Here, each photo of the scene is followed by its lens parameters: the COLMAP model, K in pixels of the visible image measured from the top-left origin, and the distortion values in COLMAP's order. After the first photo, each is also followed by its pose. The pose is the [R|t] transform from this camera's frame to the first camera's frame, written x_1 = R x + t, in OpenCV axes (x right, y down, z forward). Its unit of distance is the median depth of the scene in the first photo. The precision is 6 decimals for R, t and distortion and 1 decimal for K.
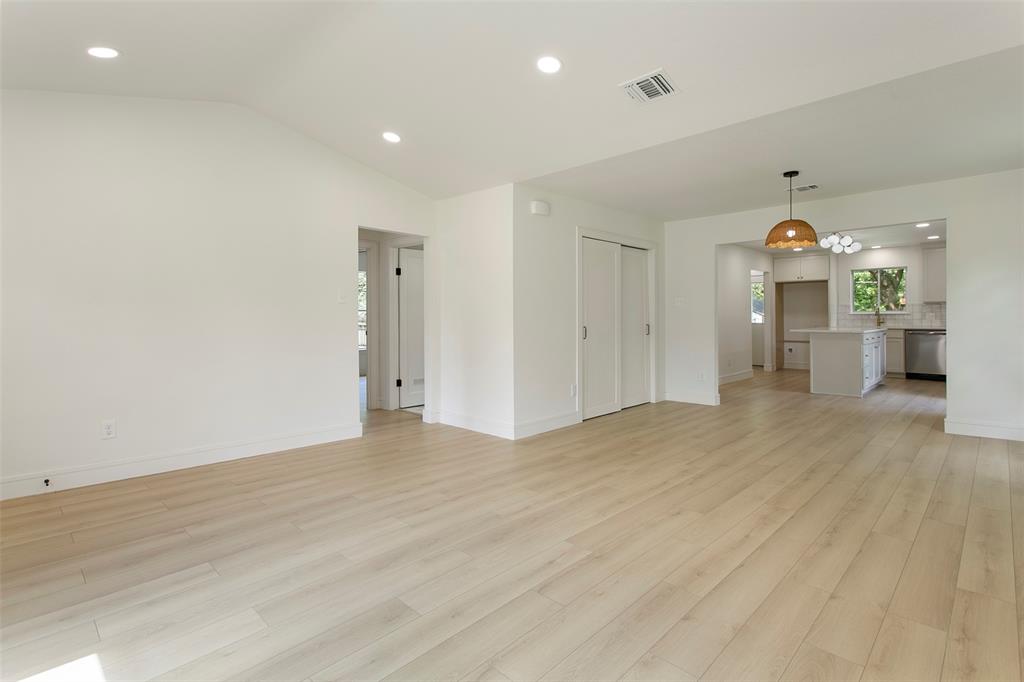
lens RADIAL K [[489.7, 0, 513.6], [0, 489.7, 317.1], [0, 0, 1]] dist [0.000177, 0.000377]
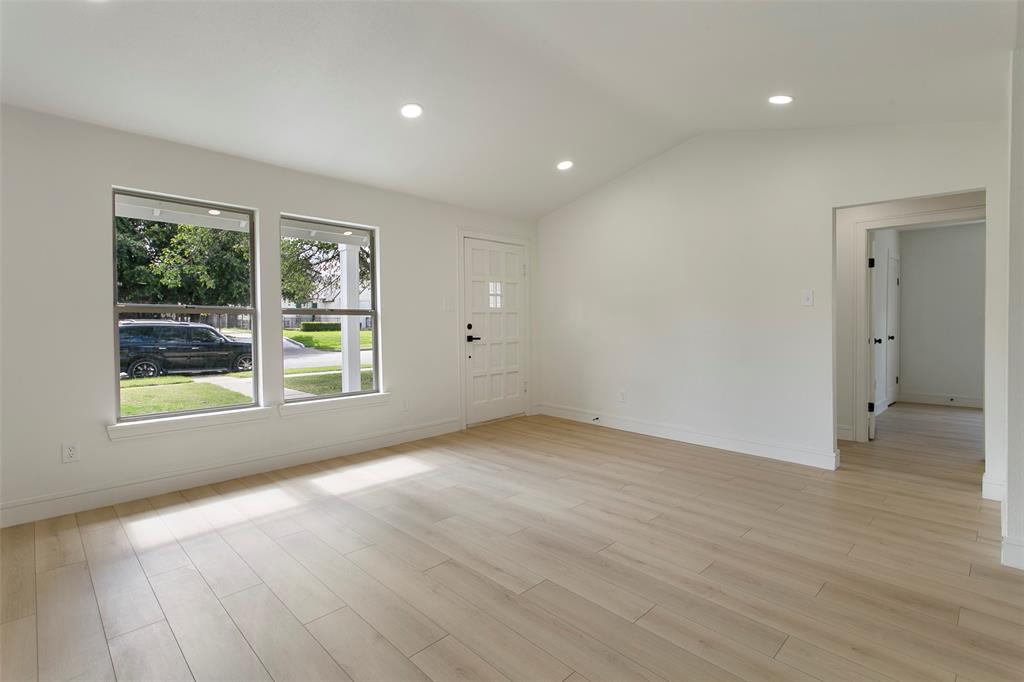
lens RADIAL K [[489.7, 0, 512.0], [0, 489.7, 334.2], [0, 0, 1]] dist [0.000177, 0.000377]
pose [[-0.017935, 0.024862, -0.999530, 0.830827], [0.003179, 0.999687, 0.024809, -0.000060], [0.999834, -0.002733, -0.018008, 0.823990]]
